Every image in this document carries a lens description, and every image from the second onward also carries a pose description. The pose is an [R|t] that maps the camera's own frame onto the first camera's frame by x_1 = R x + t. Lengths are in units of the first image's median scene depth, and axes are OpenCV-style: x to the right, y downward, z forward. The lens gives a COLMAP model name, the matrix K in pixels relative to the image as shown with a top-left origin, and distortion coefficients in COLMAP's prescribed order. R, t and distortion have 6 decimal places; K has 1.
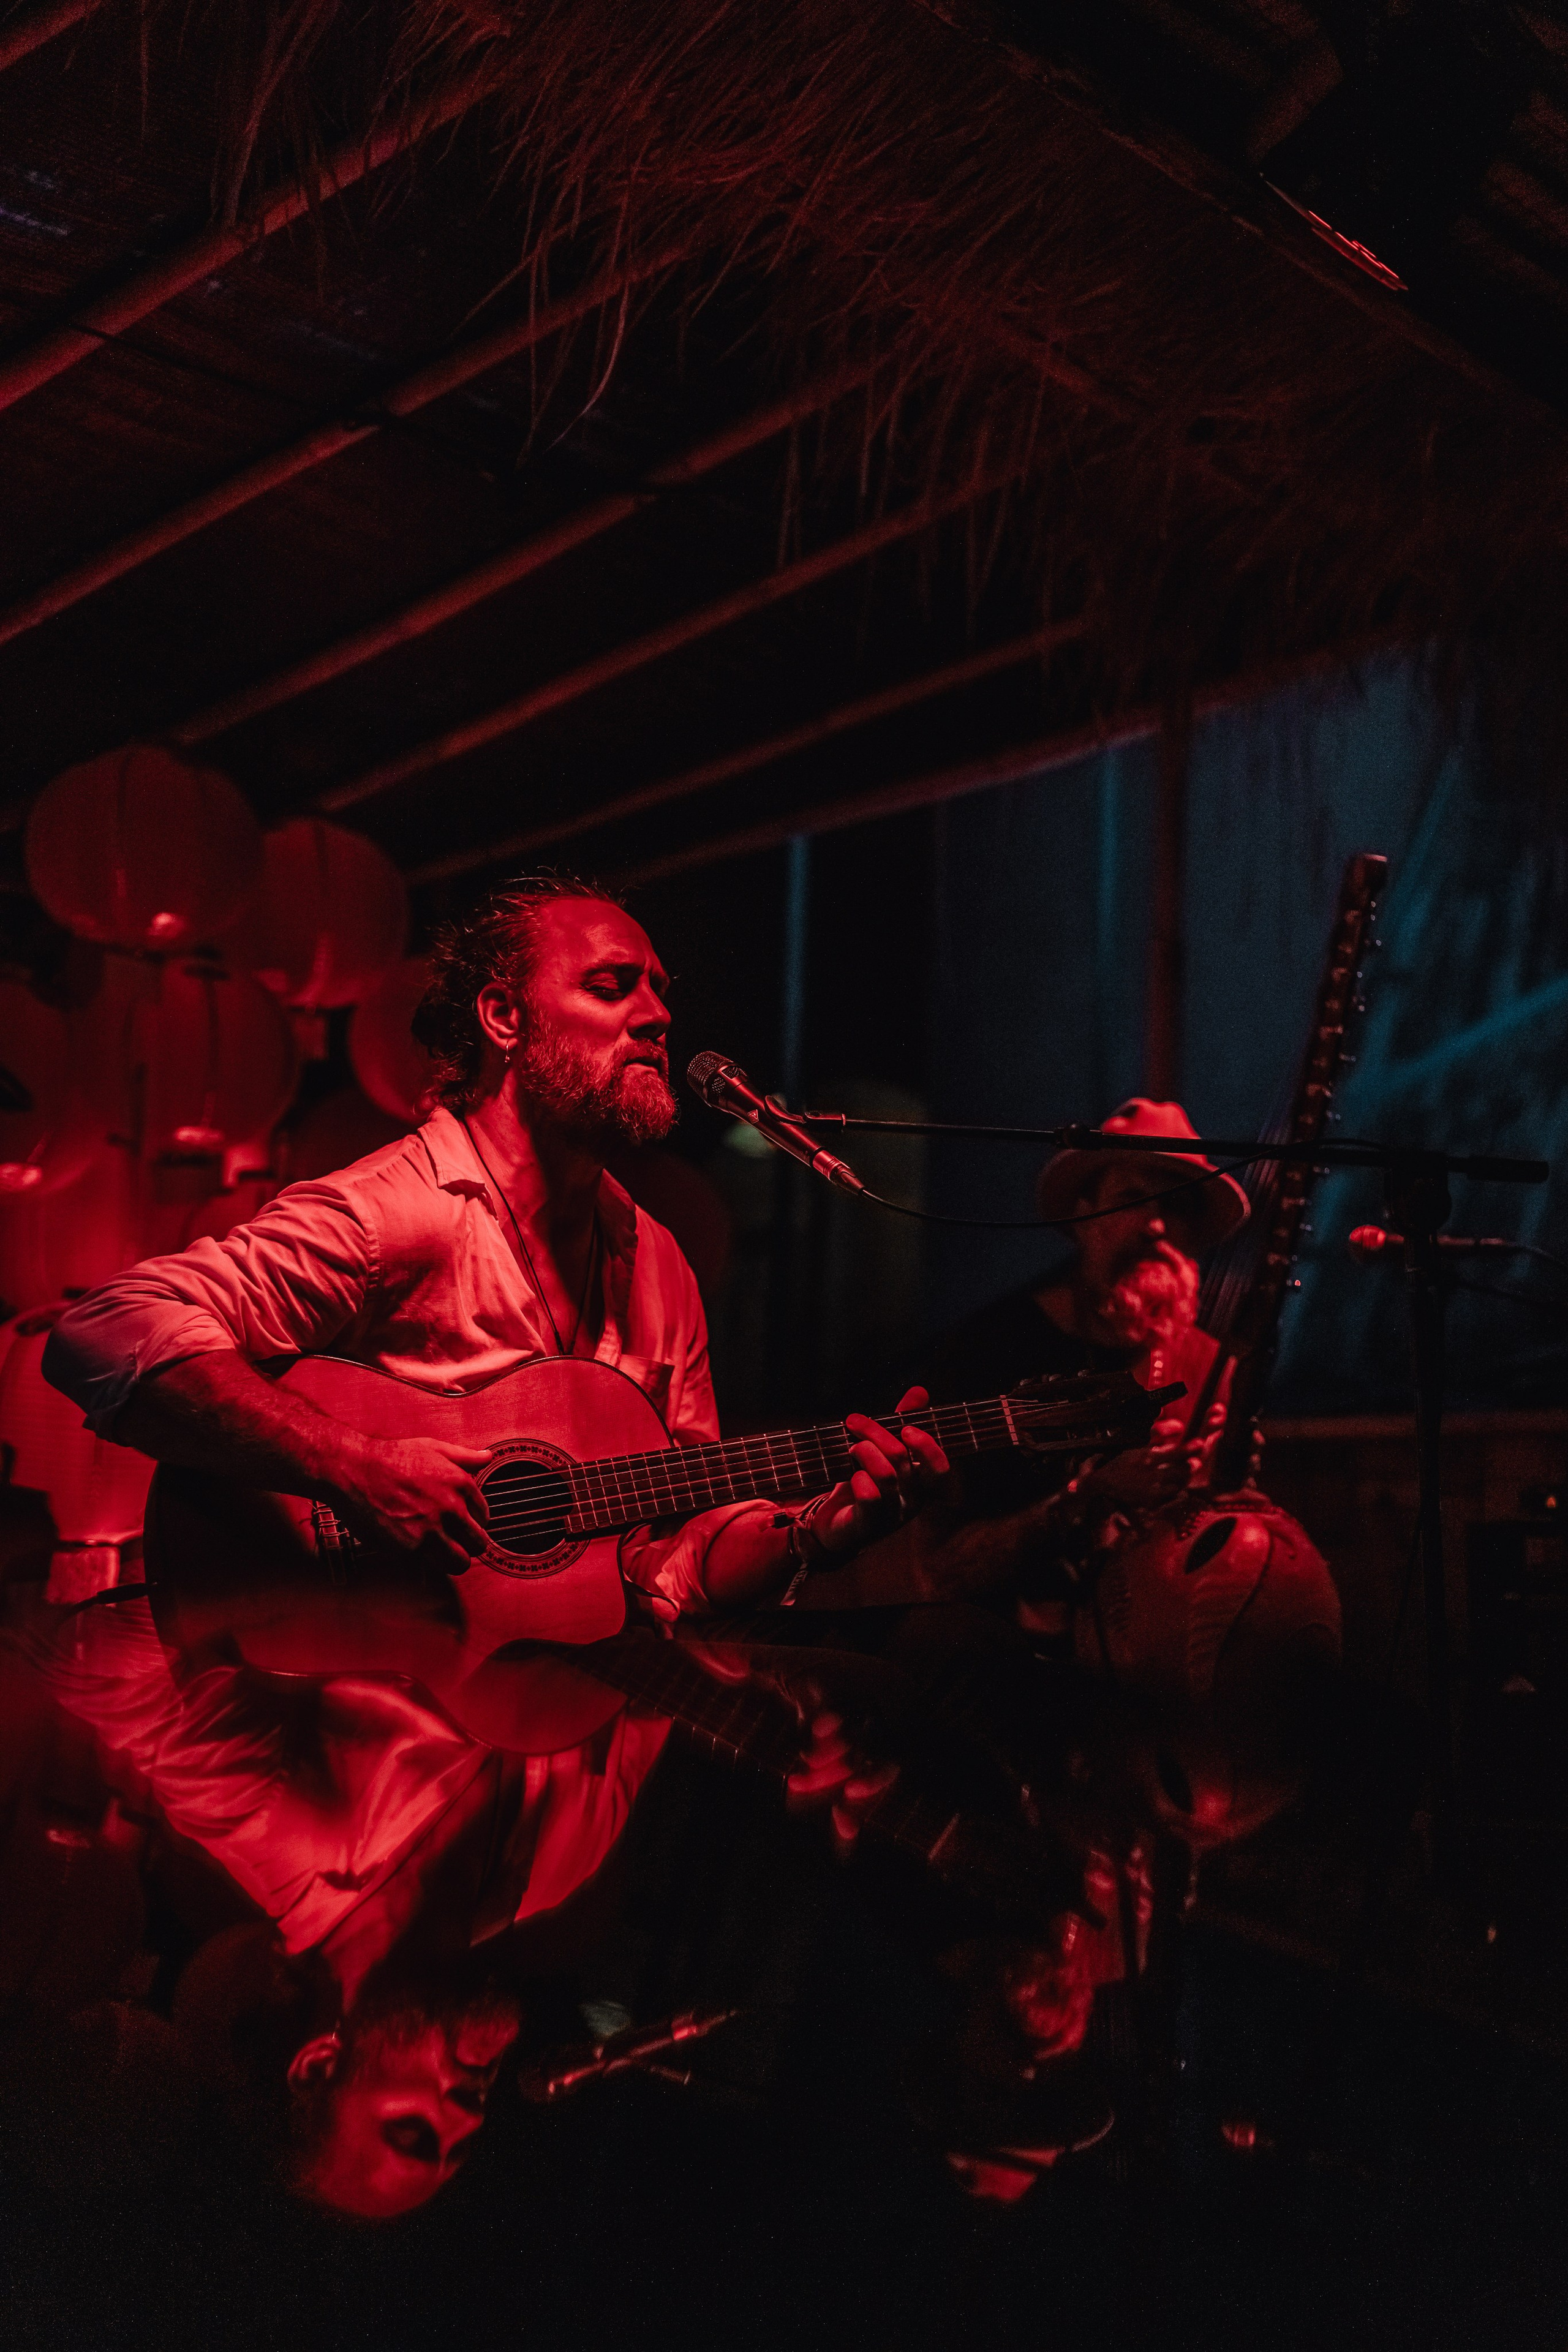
lens RADIAL K [[3310.9, 0, 784.0], [0, 3310.9, 1176.0], [0, 0, 1]] dist [0.024086, 0.009721]
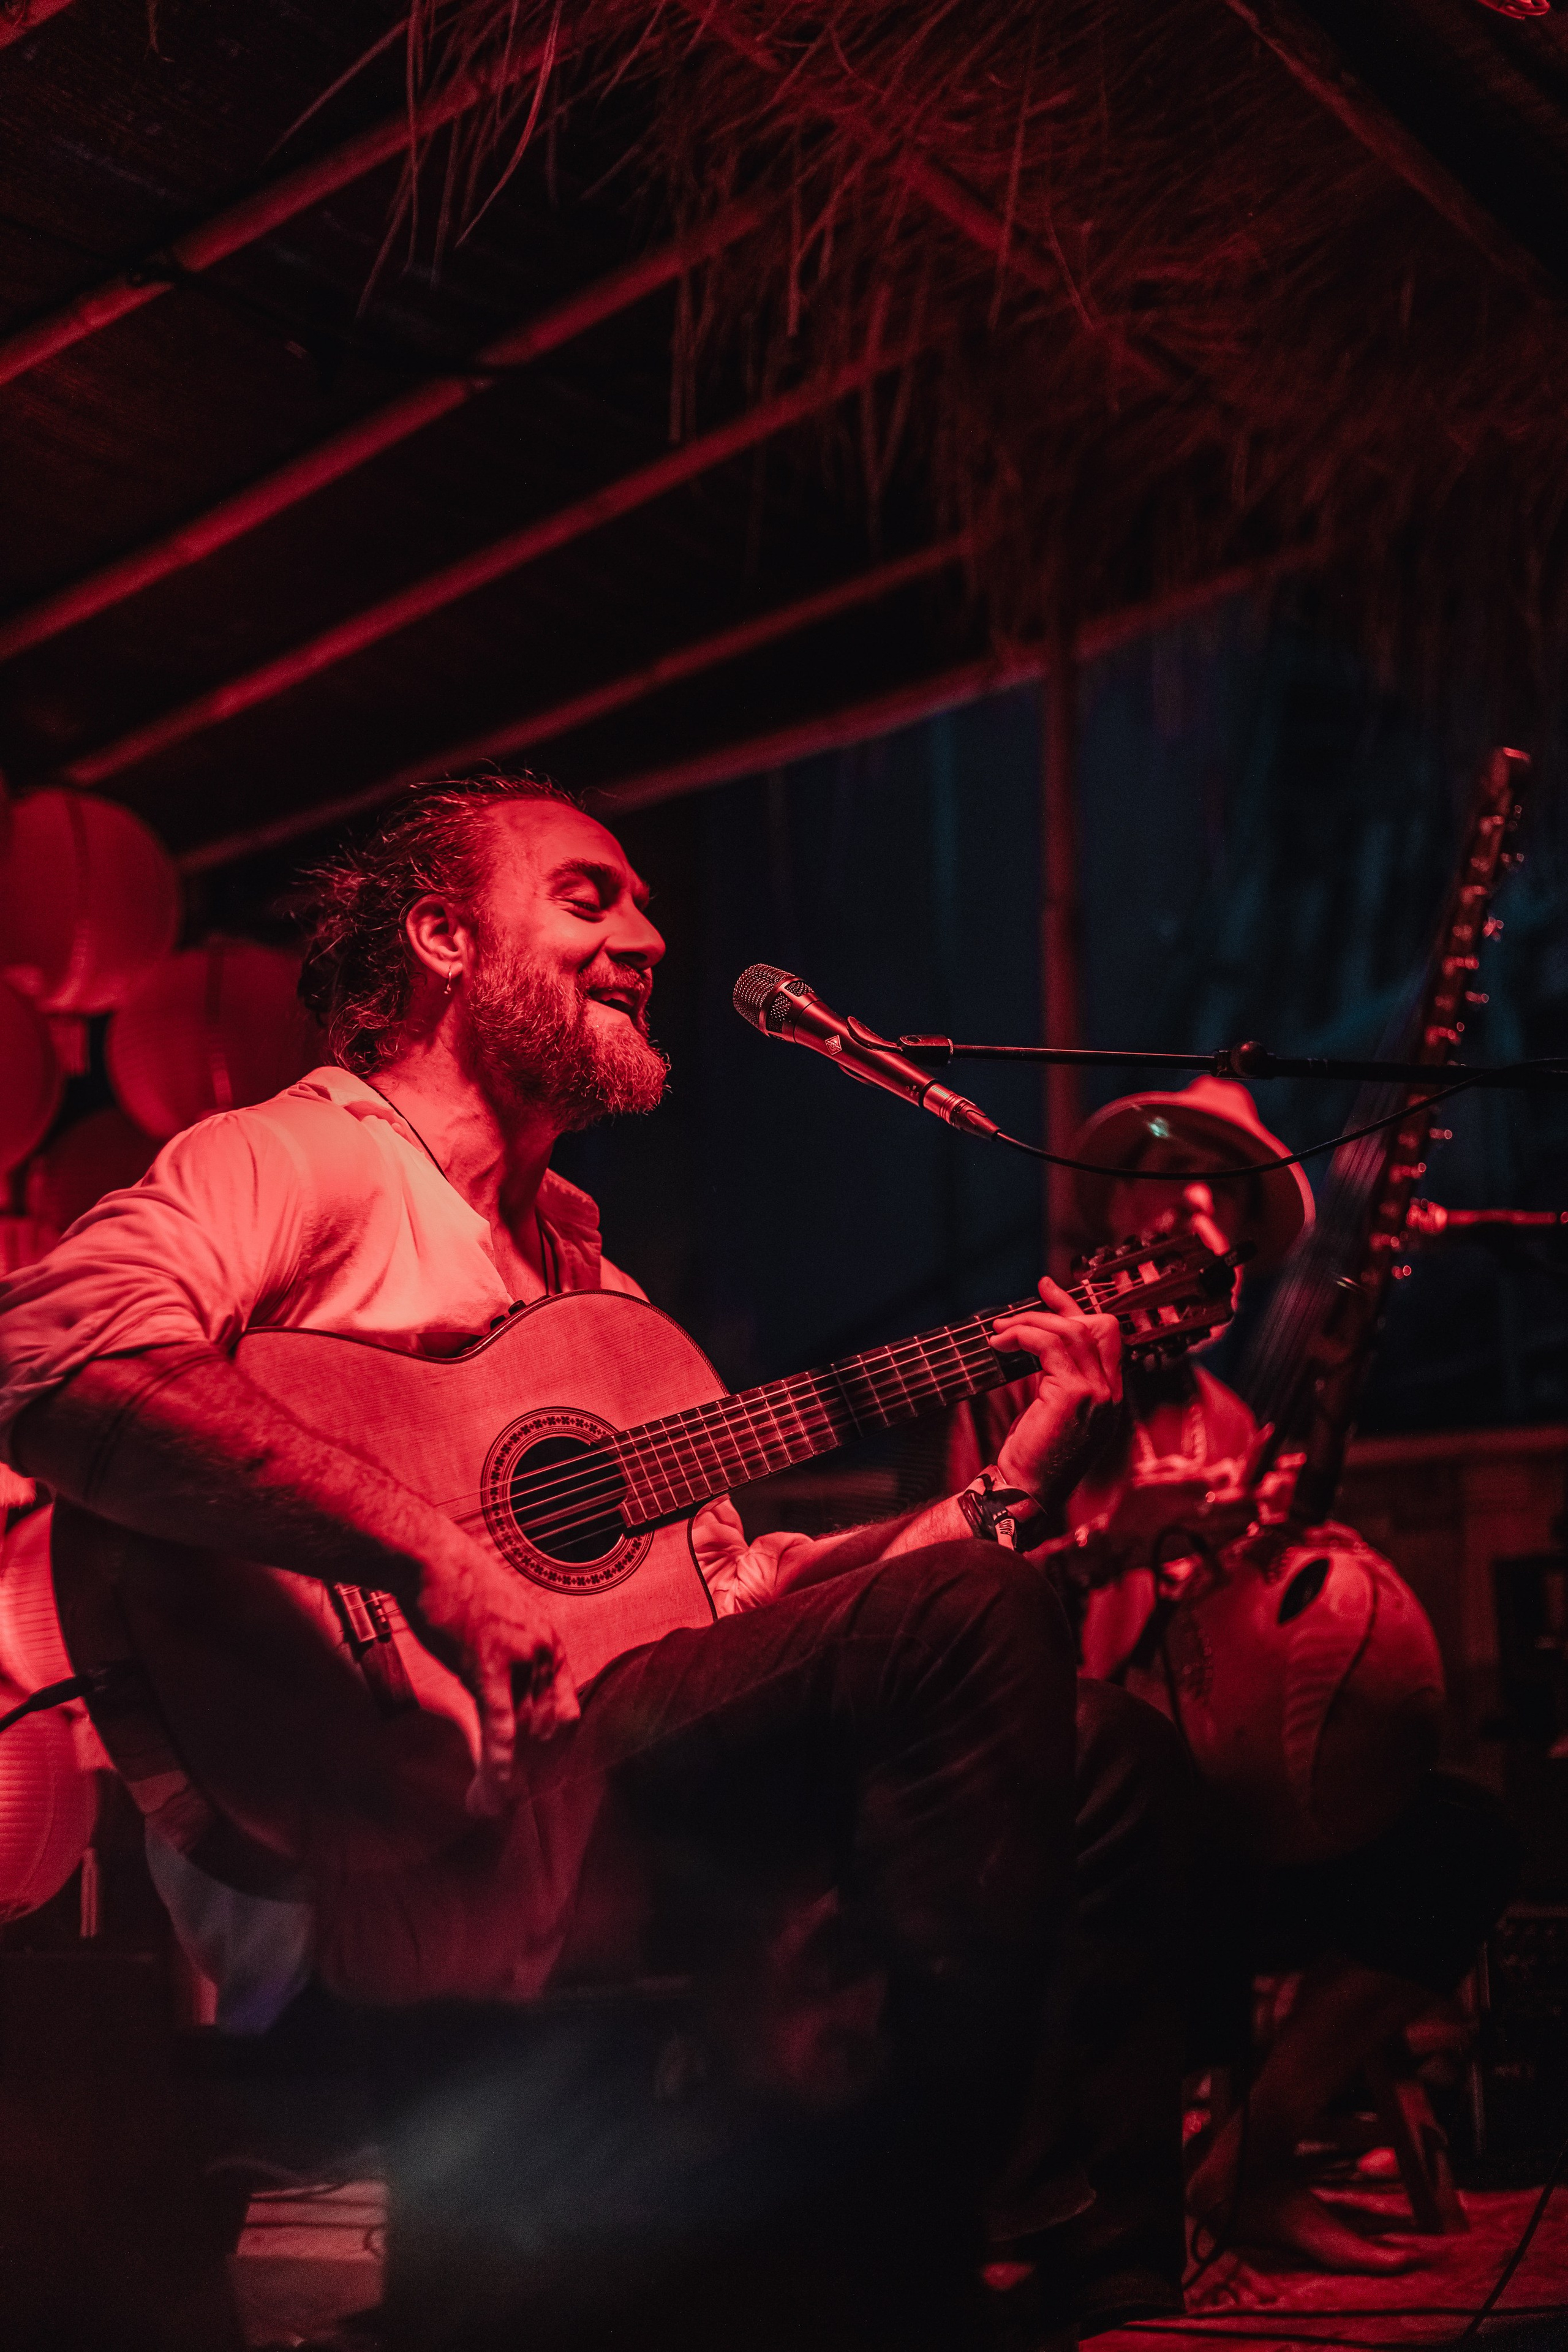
lens RADIAL K [[3367.7, 0, 744.5], [0, 3367.7, 1312.9], [0, 0, 1]] dist [-0.010197, 0.036484]
pose [[0.995124, -0.030342, 0.093848, -0.069611], [0.028530, 0.999381, 0.020589, 0.018002], [-0.094415, -0.017811, 0.995374, 0.155950]]
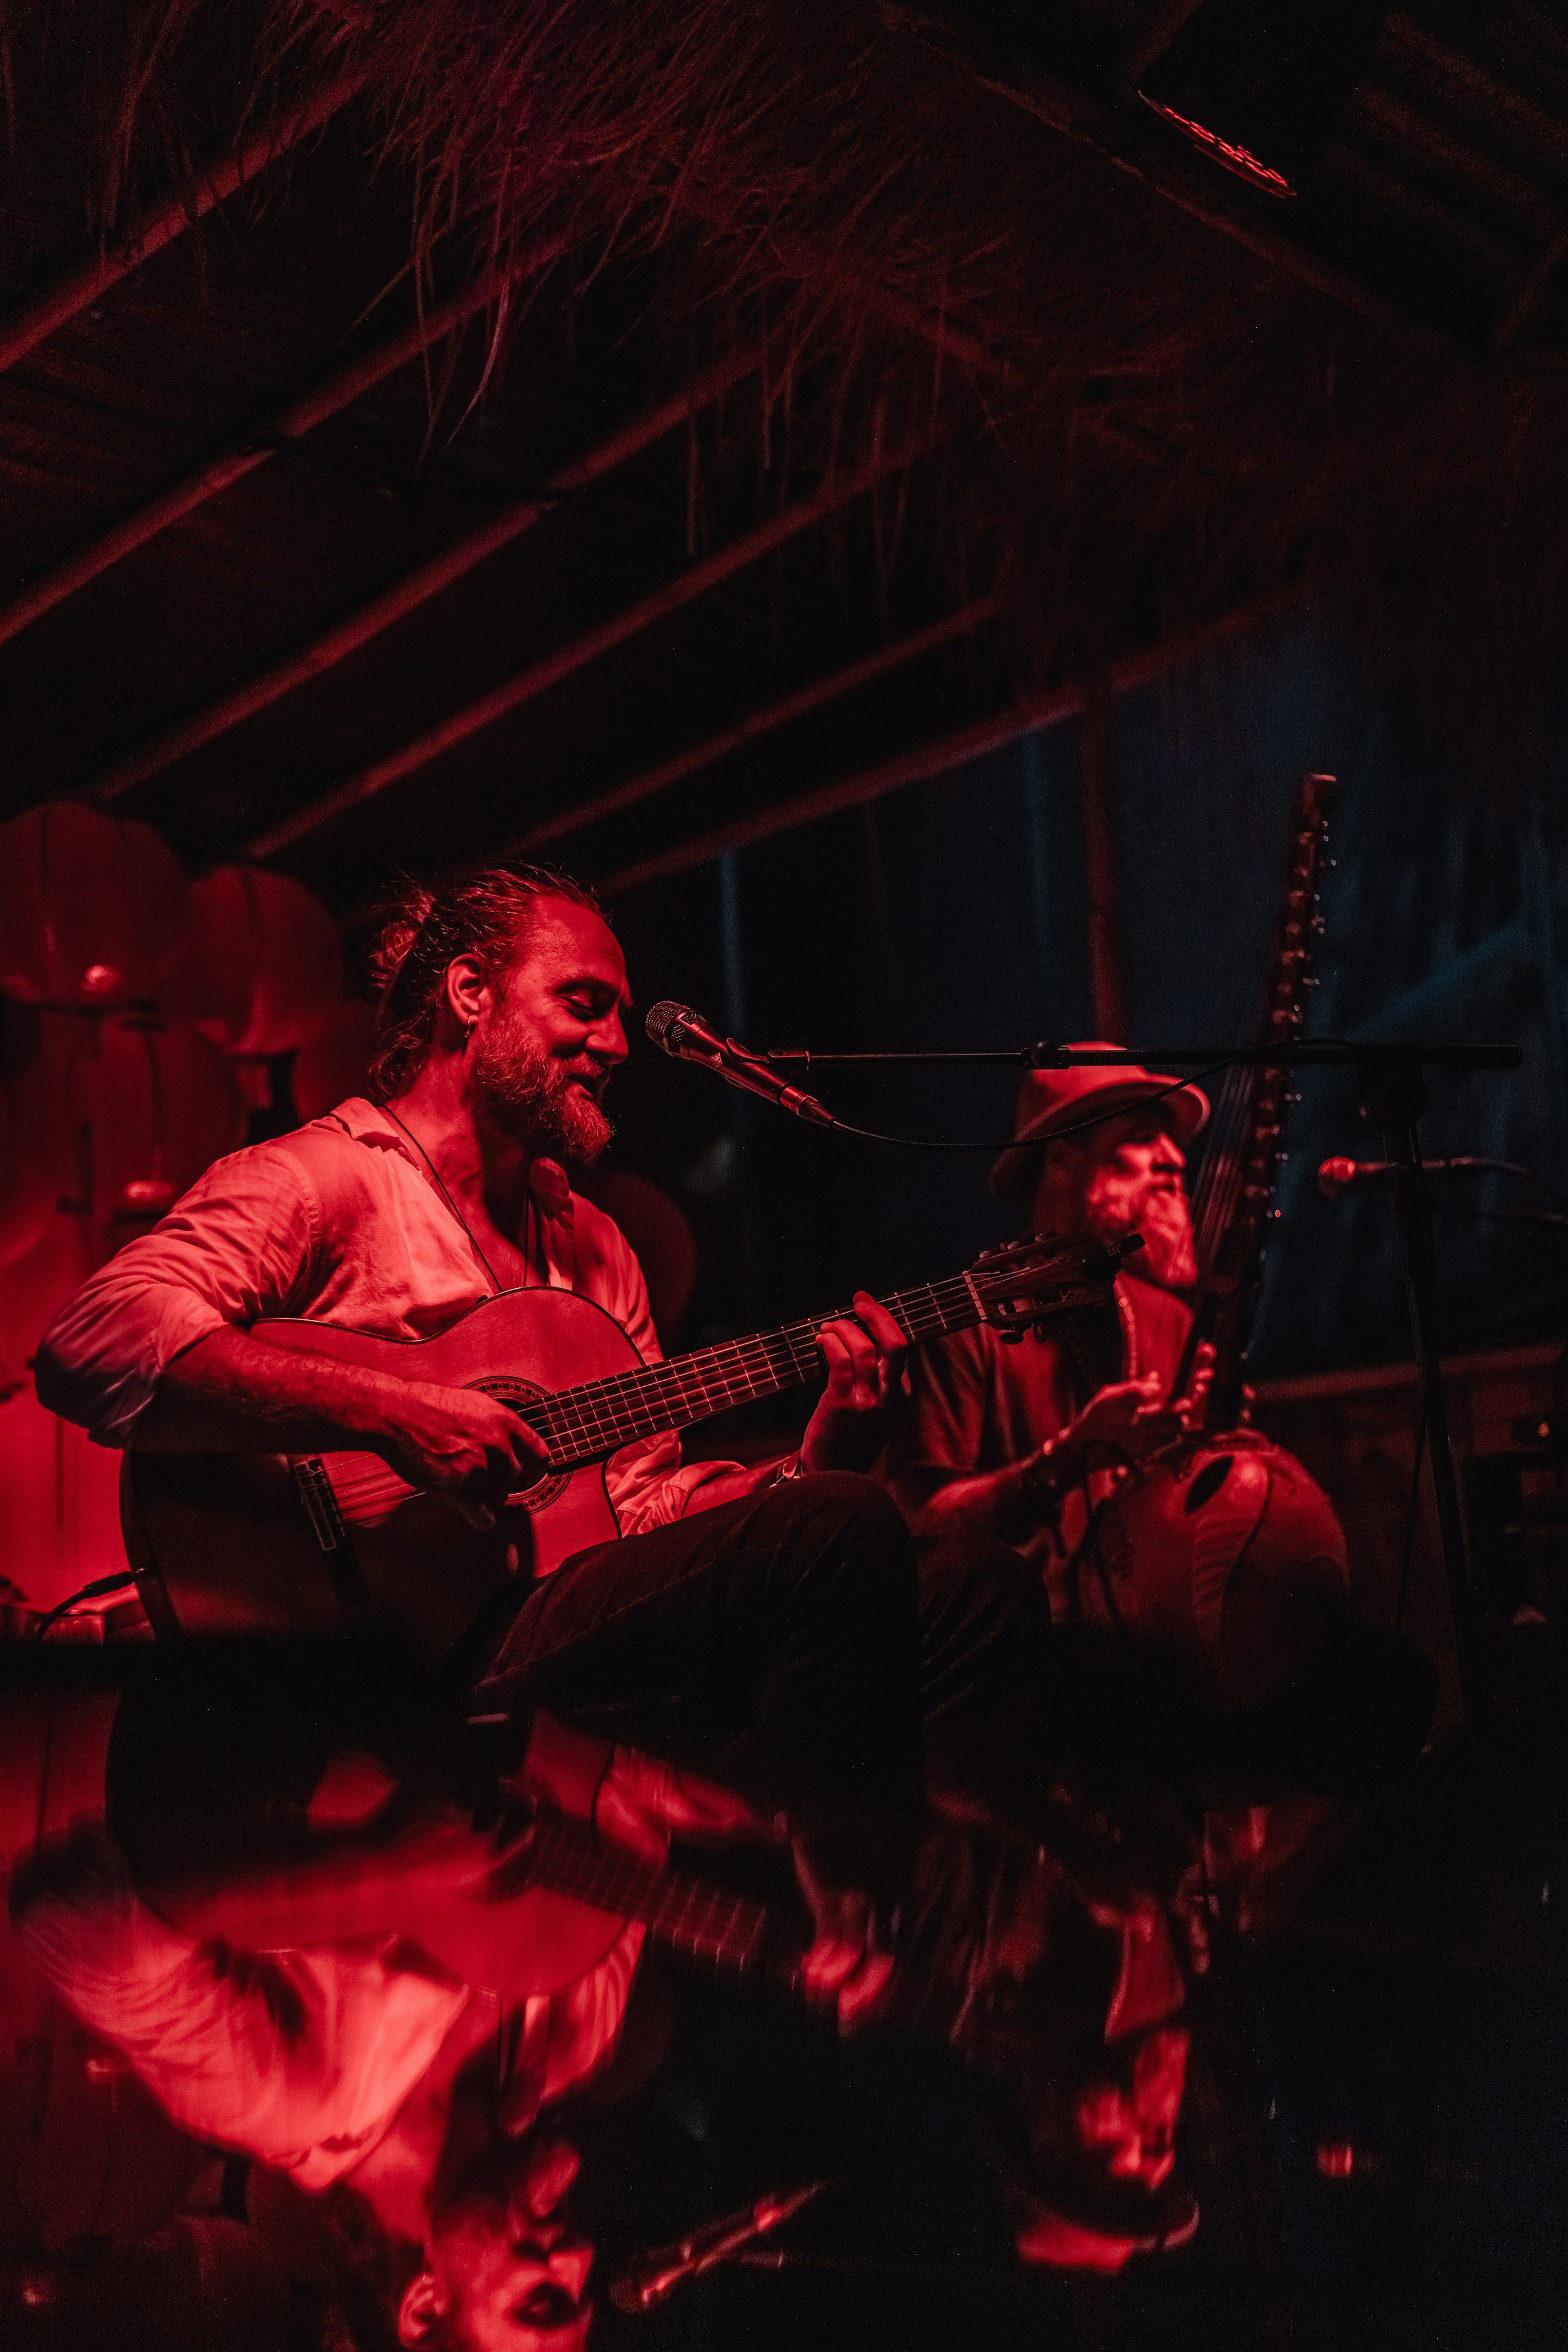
lens RADIAL K [[3310.9, 0, 784.0], [0, 3310.9, 1176.0], [0, 0, 1]] dist [0.024086, 0.009721]
pose [[0.996129, -0.086219, 0.017145, -0.005967], [0.086574, 0.996020, -0.021205, 0.026125], [-0.015248, 0.022607, 0.999628, 0.010430]]
